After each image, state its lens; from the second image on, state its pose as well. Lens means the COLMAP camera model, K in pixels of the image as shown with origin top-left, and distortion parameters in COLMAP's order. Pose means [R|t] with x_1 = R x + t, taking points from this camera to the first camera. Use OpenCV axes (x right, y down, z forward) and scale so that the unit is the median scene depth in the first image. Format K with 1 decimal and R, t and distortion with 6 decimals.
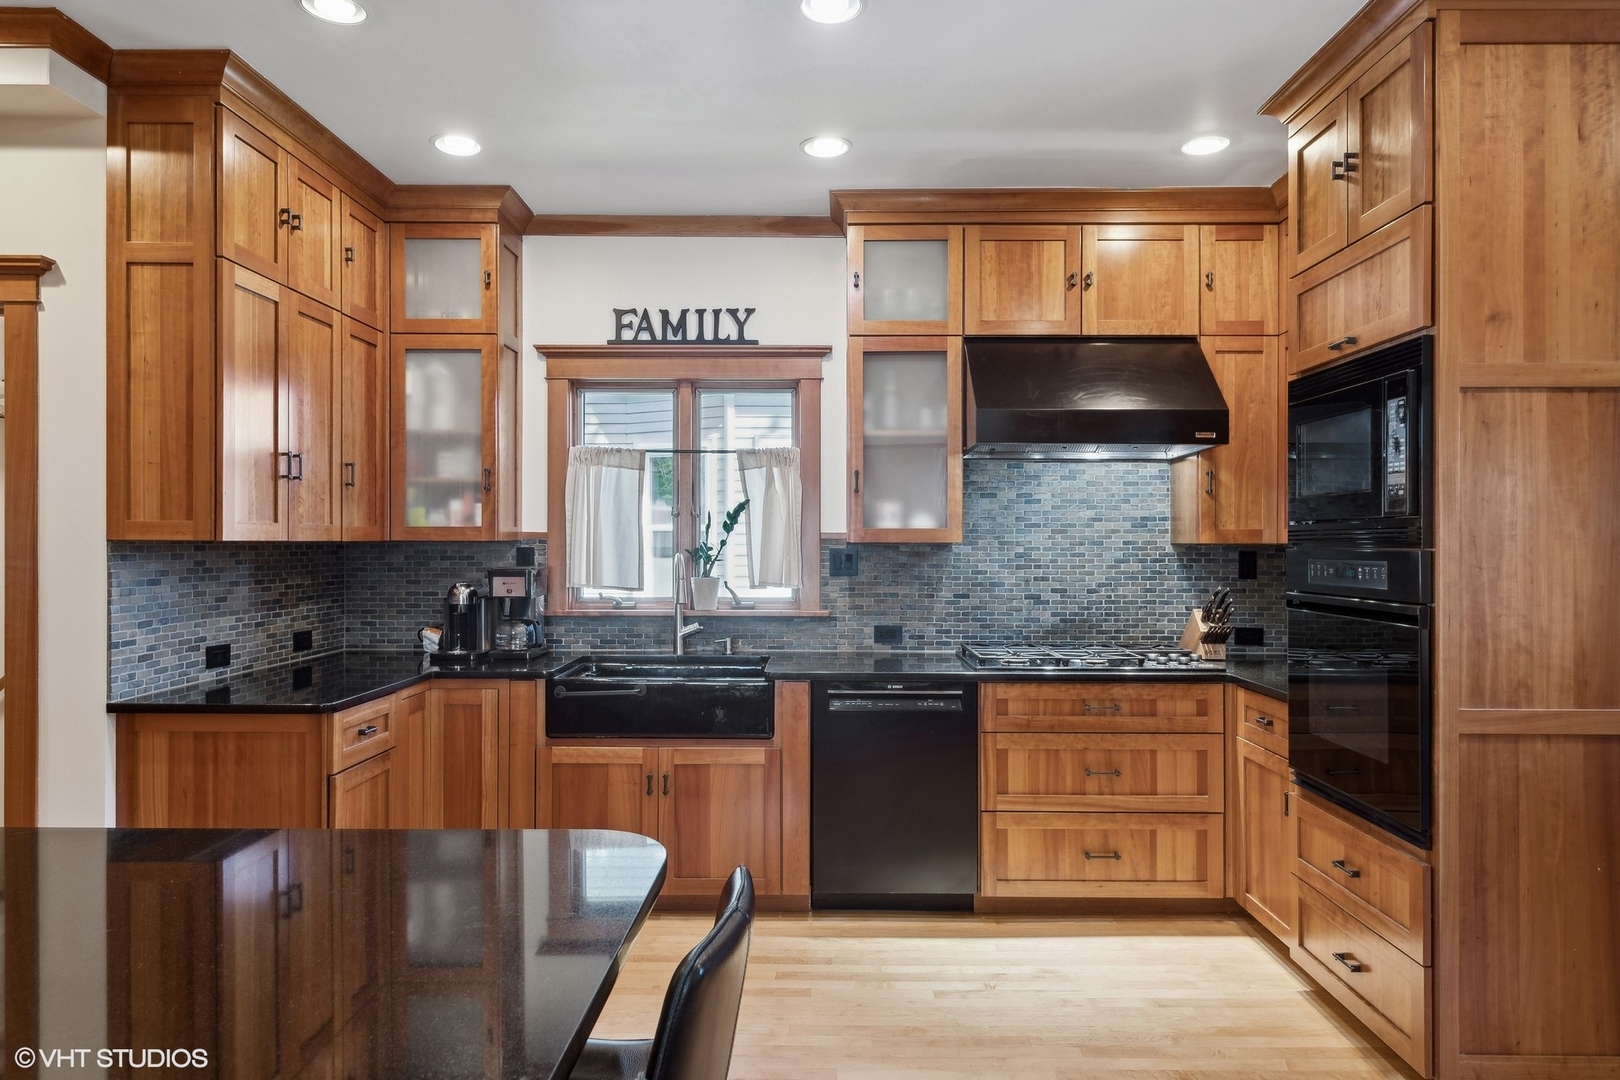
lens RADIAL K [[970.9, 0, 811.1], [0, 970.9, 538.5], [0, 0, 1]] dist [-0.000006, -0.000360]
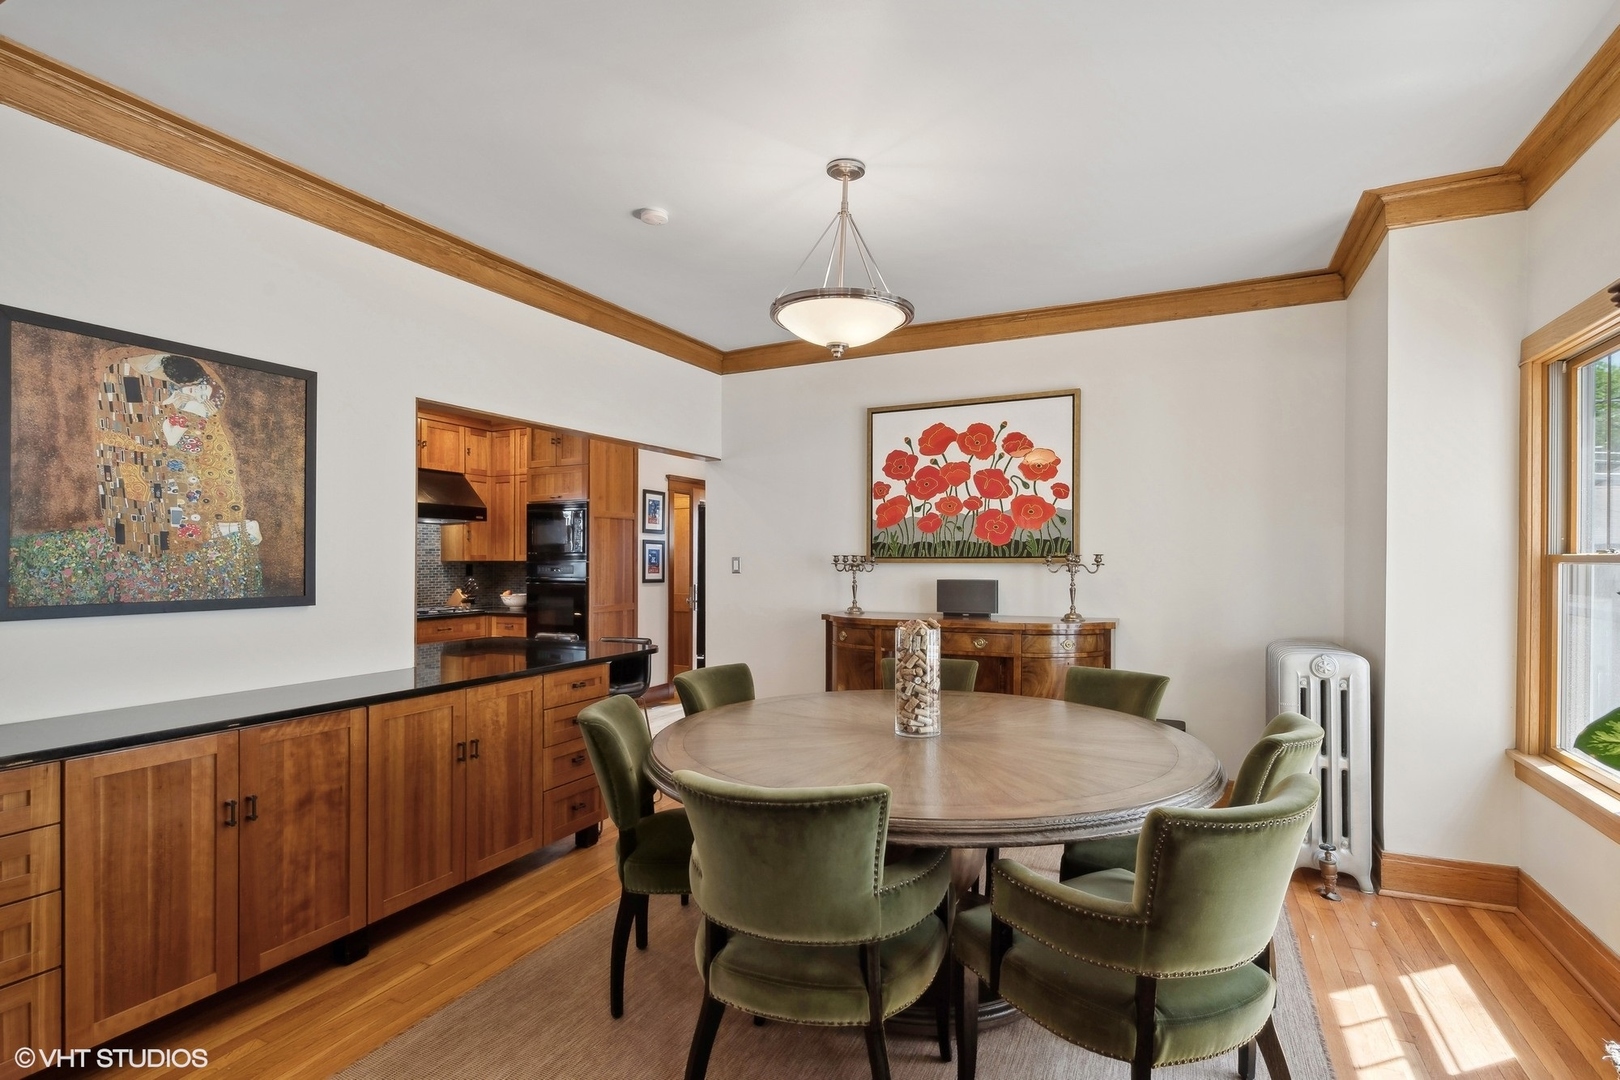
lens RADIAL K [[794.4, 0, 809.6], [0, 794.4, 551.7], [0, 0, 1]] dist [-0.000496, 0.000054]
pose [[0.416892, 0.004427, 0.908945, -1.015178], [0.001663, 0.999983, -0.005634, -0.004696], [-0.908954, 0.003861, 0.416878, -0.578287]]
